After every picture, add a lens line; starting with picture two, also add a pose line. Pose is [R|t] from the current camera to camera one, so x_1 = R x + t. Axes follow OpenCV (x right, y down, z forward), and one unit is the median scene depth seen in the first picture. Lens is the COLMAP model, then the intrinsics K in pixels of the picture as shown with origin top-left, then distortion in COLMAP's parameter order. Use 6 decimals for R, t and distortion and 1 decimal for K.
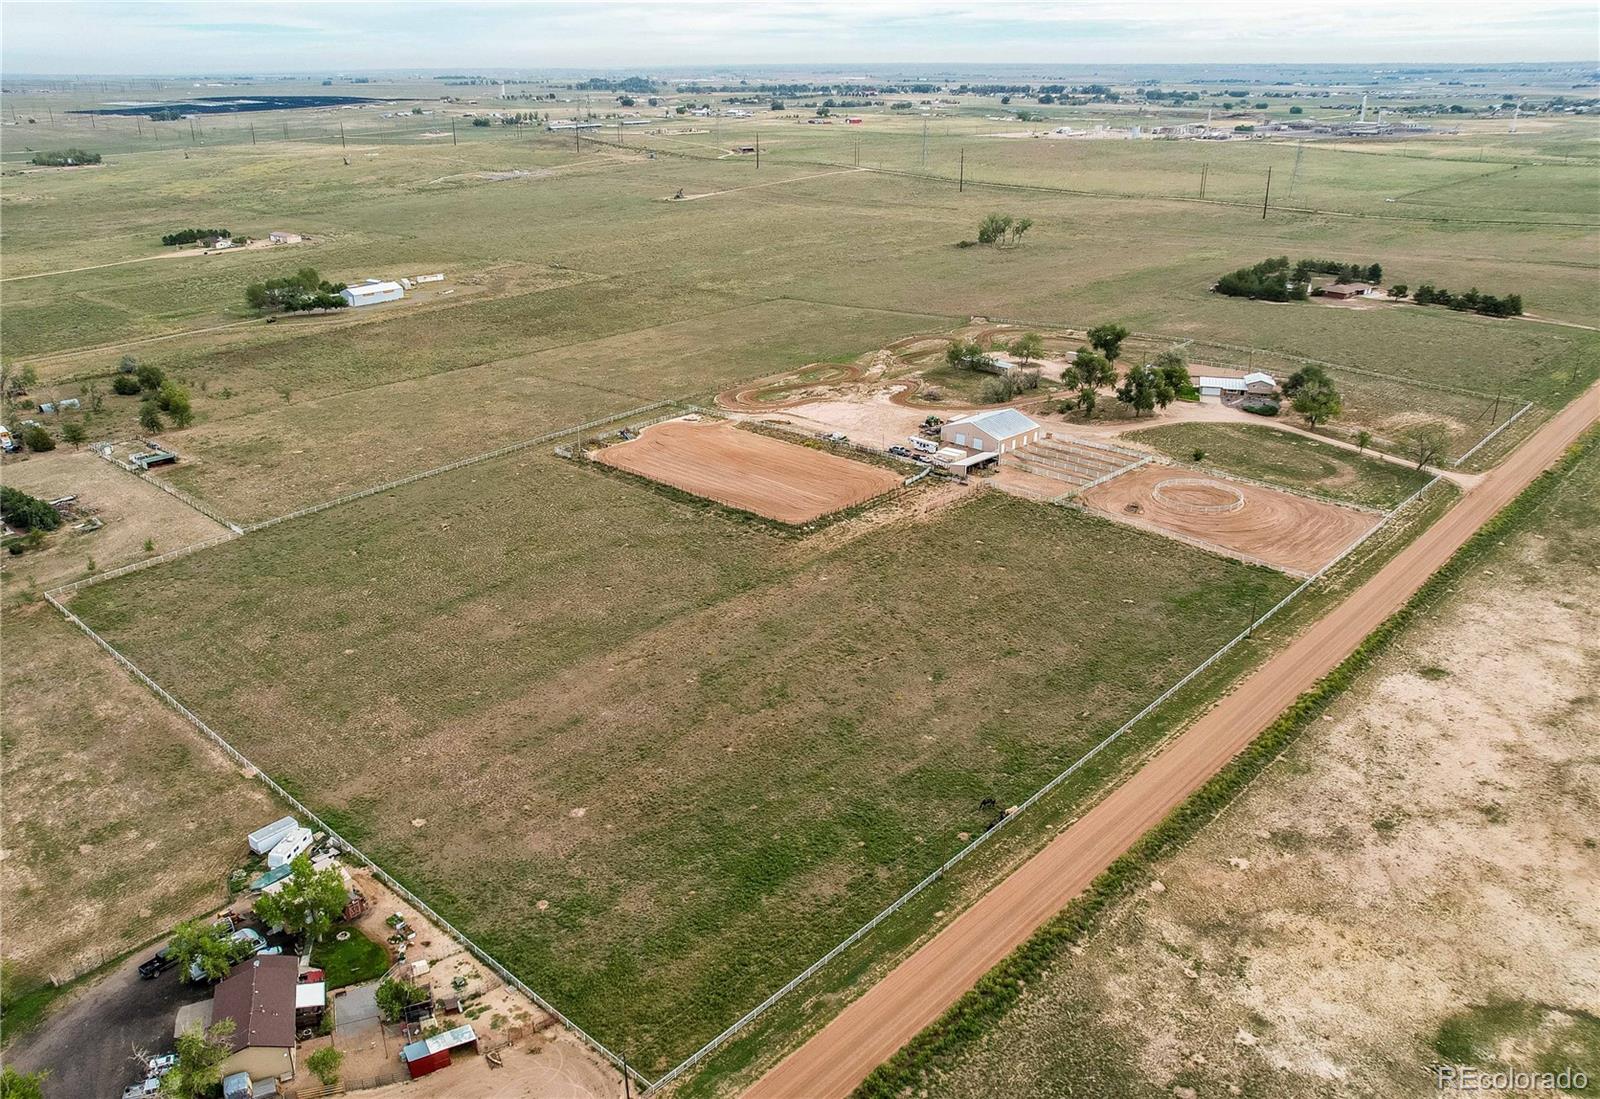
lens RADIAL K [[1244.5, 0, 762.1], [0, 1244.5, 547.1], [0, 0, 1]] dist [-0.050681, 0.040495]
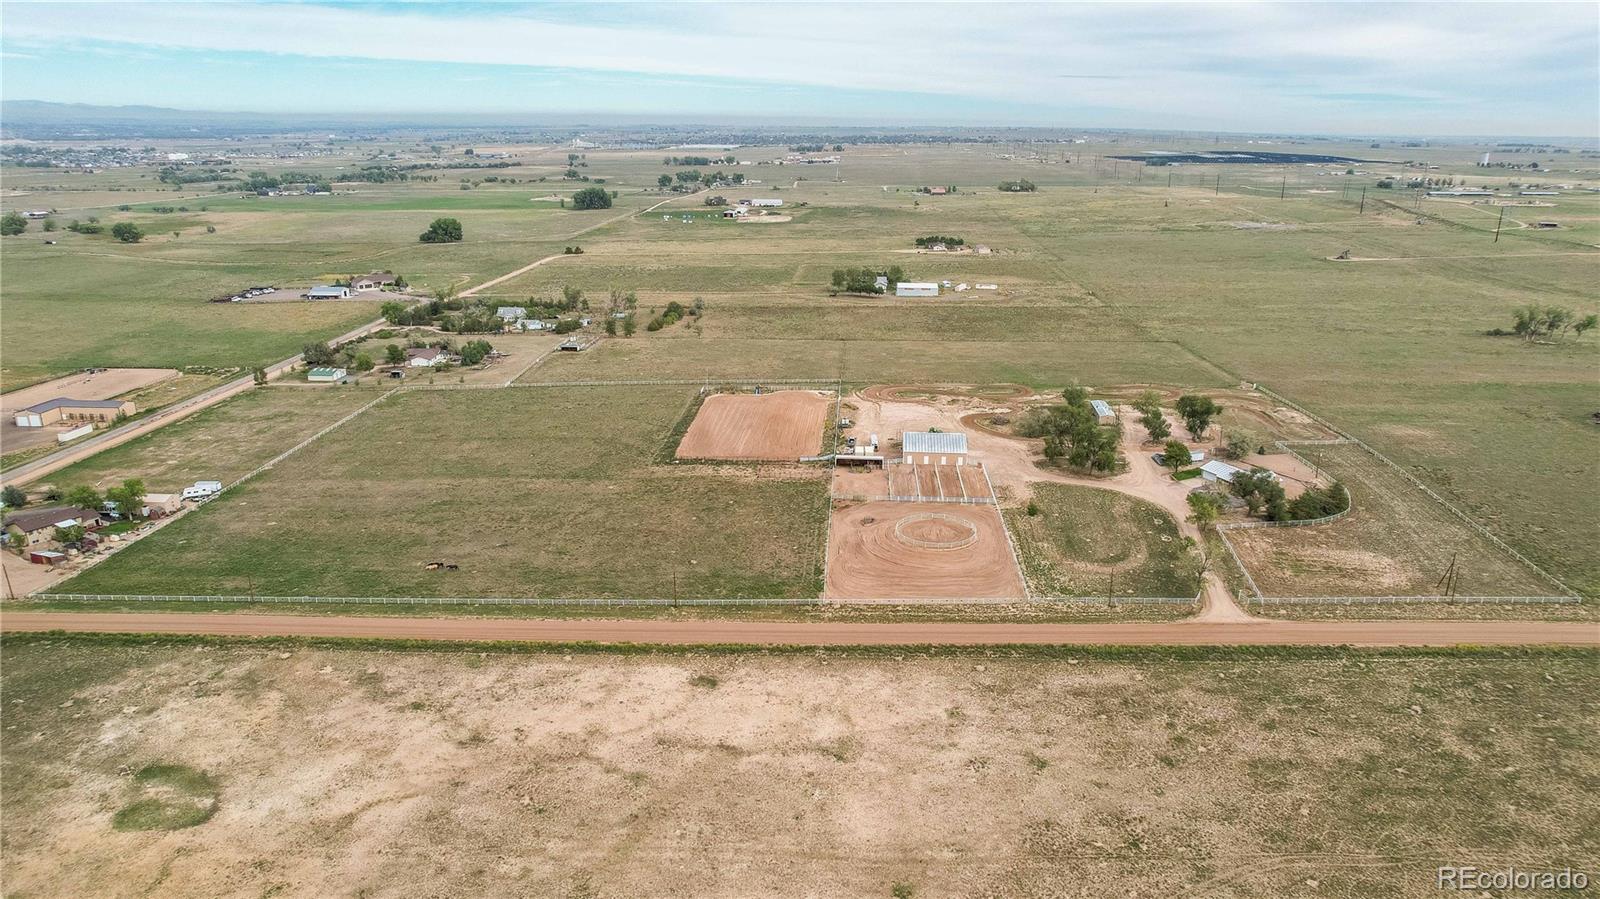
lens RADIAL K [[1046.9, 0, 822.0], [0, 1046.9, 451.9], [0, 0, 1]] dist [-0.059708, 0.068942]
pose [[0.668518, 0.240449, -0.703752, 0.870904], [-0.288775, 0.955967, 0.052306, -0.120858], [0.685341, 0.168258, 0.708517, 0.278092]]
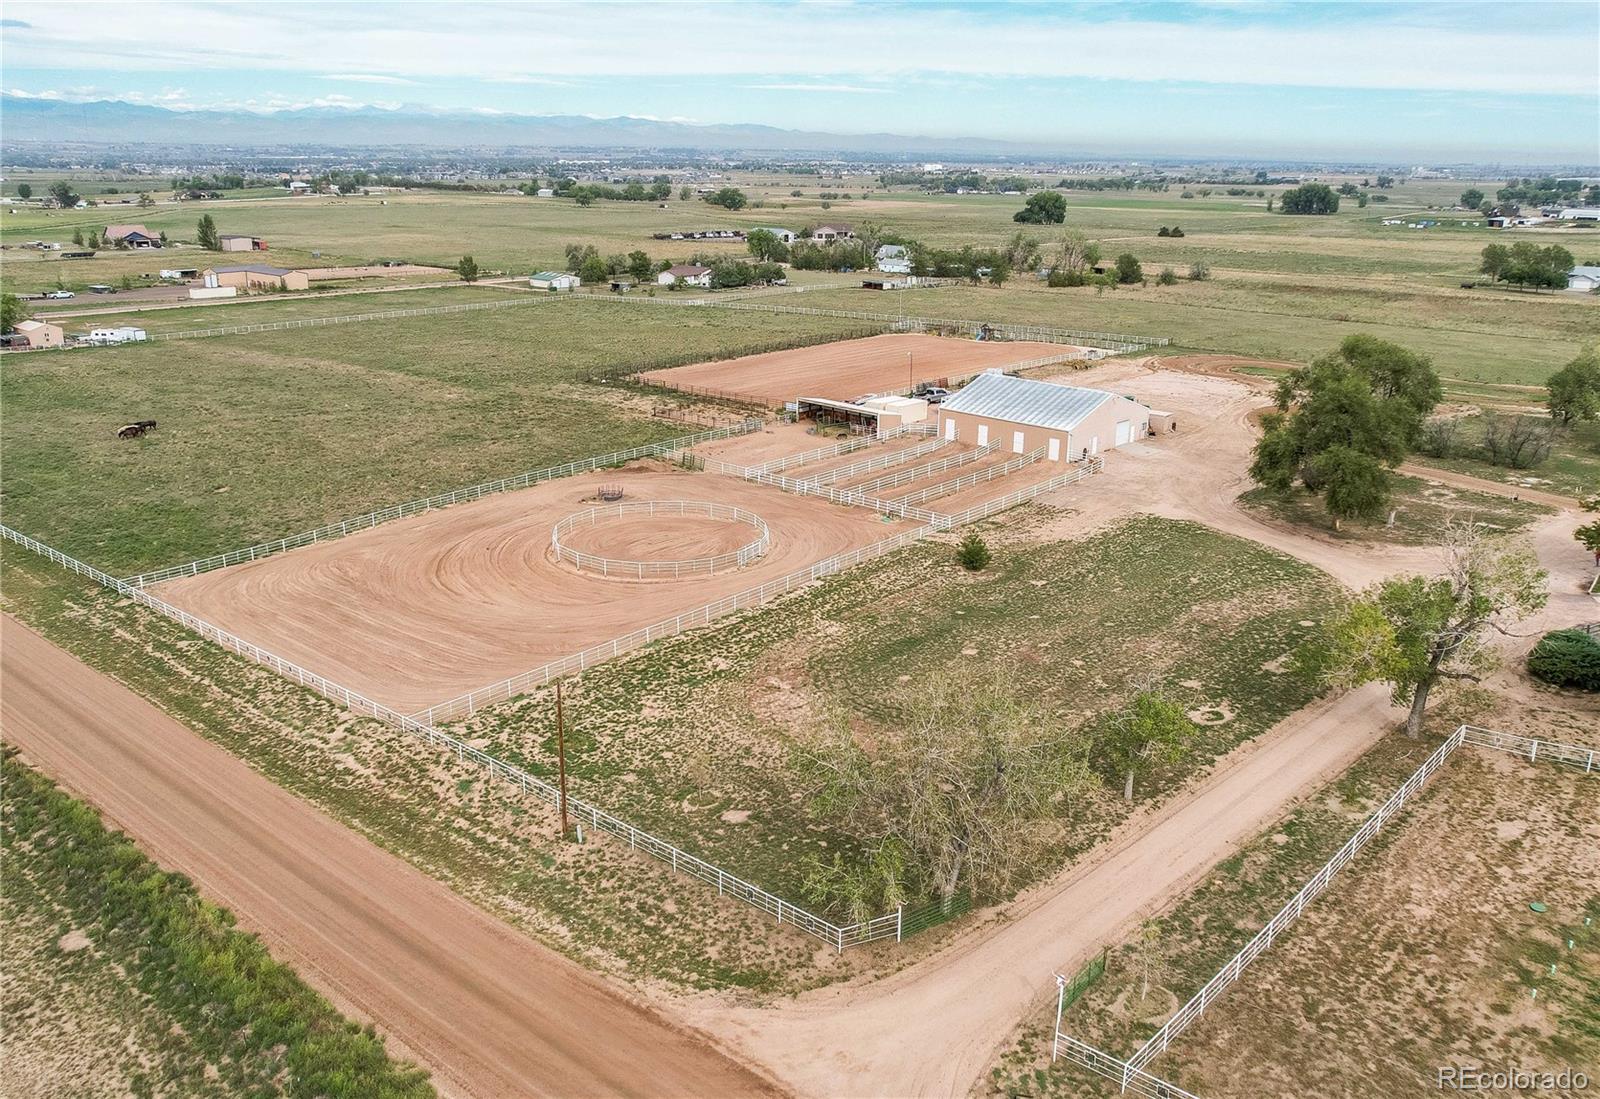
lens RADIAL K [[1279.7, 0, 800.0], [0, 1279.7, 549.5], [0, 0, 1]] dist [-0.058629, 0.057244]
pose [[0.048800, 0.309465, -0.949658, 0.717176], [-0.380854, 0.884721, 0.268734, -0.158826], [0.923346, 0.348567, 0.161035, 0.944558]]
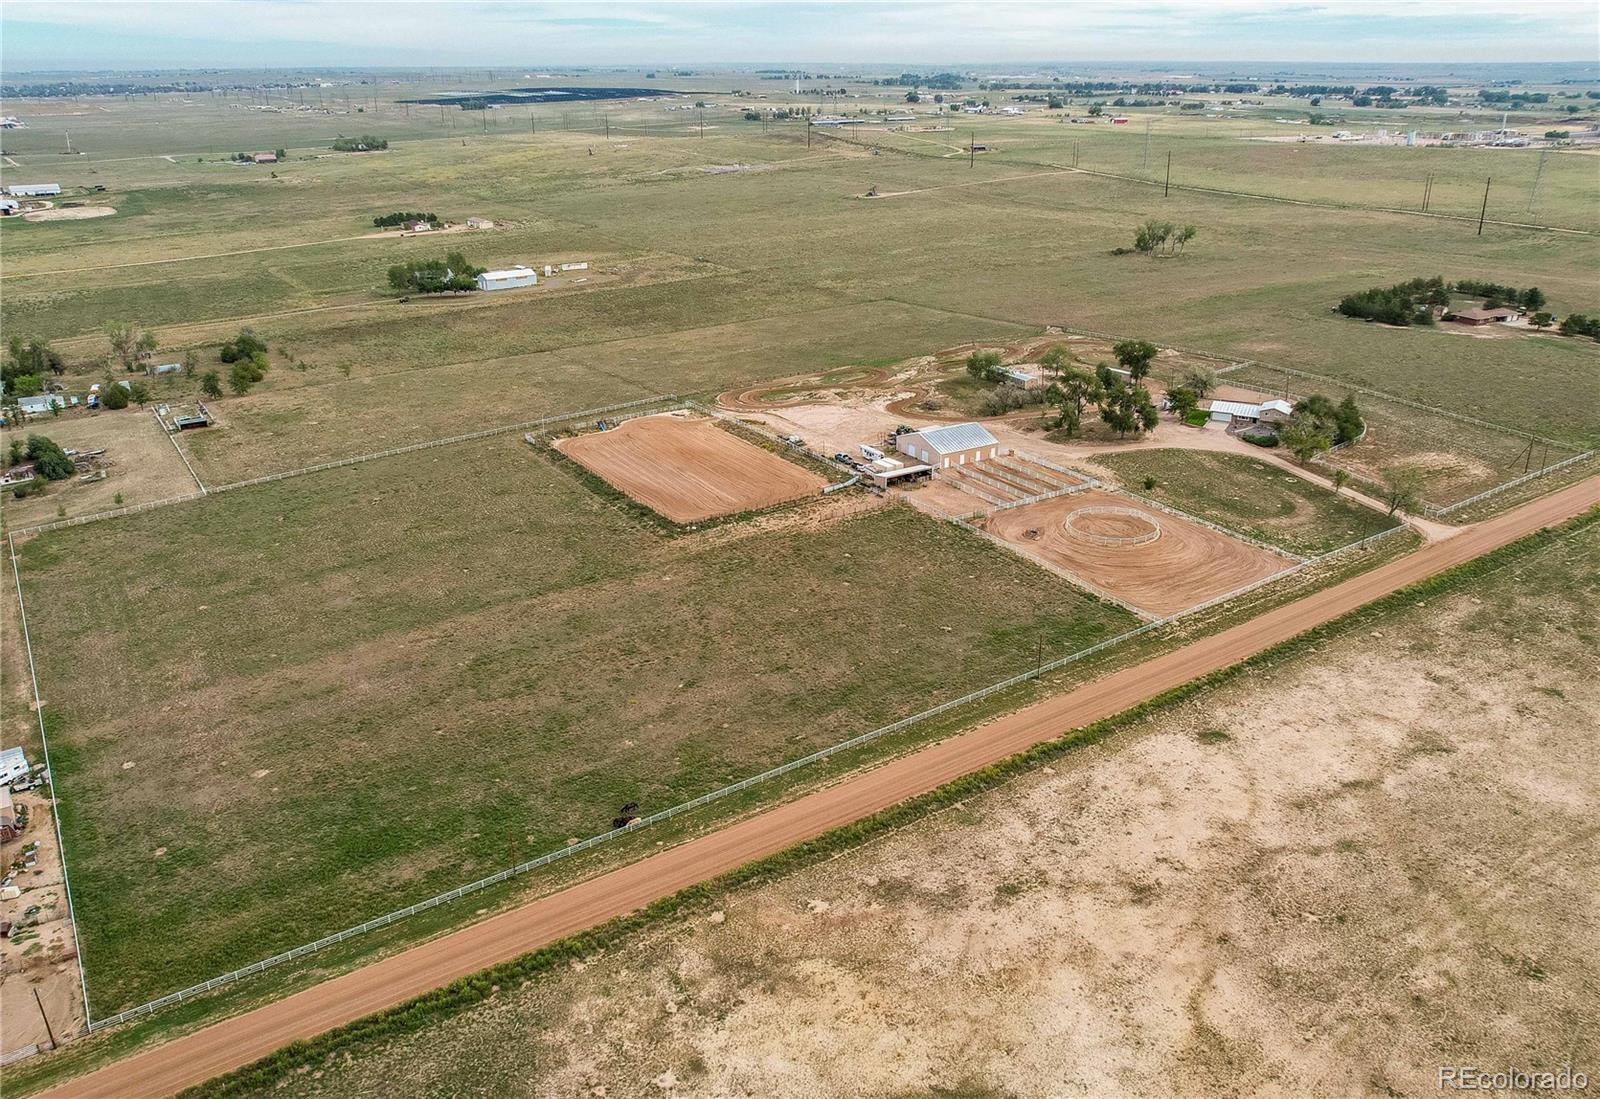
lens RADIAL K [[1248.4, 0, 813.8], [0, 1248.4, 547.3], [0, 0, 1]] dist [-0.038528, 0.007354]
pose [[0.977649, 0.079234, -0.194741, 0.306118], [-0.078891, 0.996838, 0.009531, -0.015953], [0.194880, 0.006046, 0.980808, 0.031548]]
